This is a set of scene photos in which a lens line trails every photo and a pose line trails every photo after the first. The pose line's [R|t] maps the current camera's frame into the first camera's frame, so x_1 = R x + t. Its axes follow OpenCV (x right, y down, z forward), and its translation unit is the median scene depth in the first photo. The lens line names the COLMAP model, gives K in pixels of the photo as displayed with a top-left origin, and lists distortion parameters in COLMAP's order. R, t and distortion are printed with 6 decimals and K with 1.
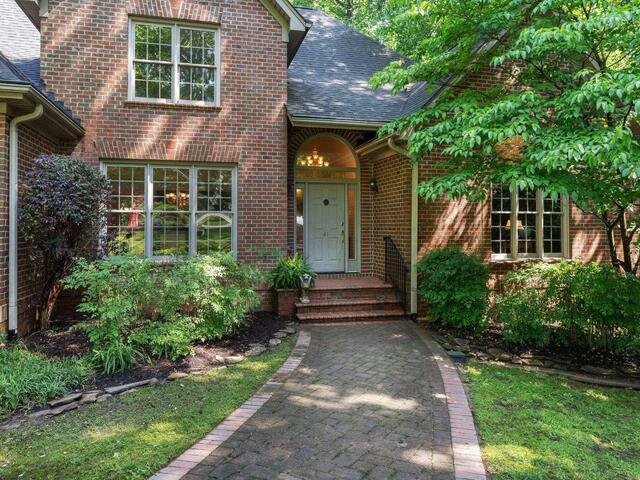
lens RADIAL K [[488.9, 0, 320.0], [0, 488.9, 240.0], [0, 0, 1]] dist [-0.073102, -0.000116]
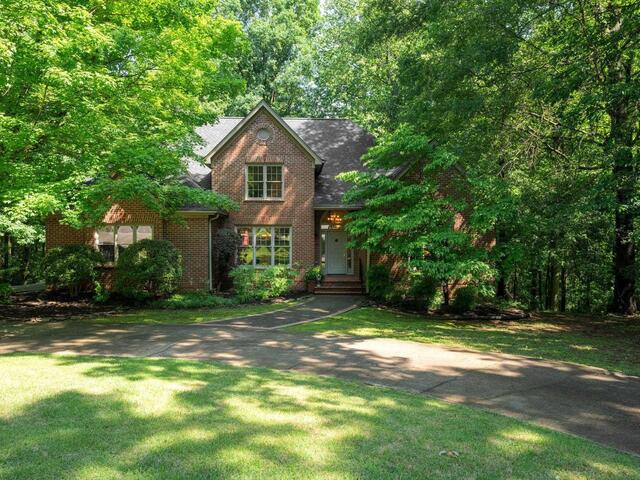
lens RADIAL K [[488.9, 0, 320.0], [0, 488.9, 240.0], [0, 0, 1]] dist [-0.073102, -0.000116]
pose [[0.981270, 0.002052, -0.192624, 0.411690], [-0.004816, 0.999892, -0.013879, -0.059852], [0.192575, 0.014546, 0.981174, -1.246238]]
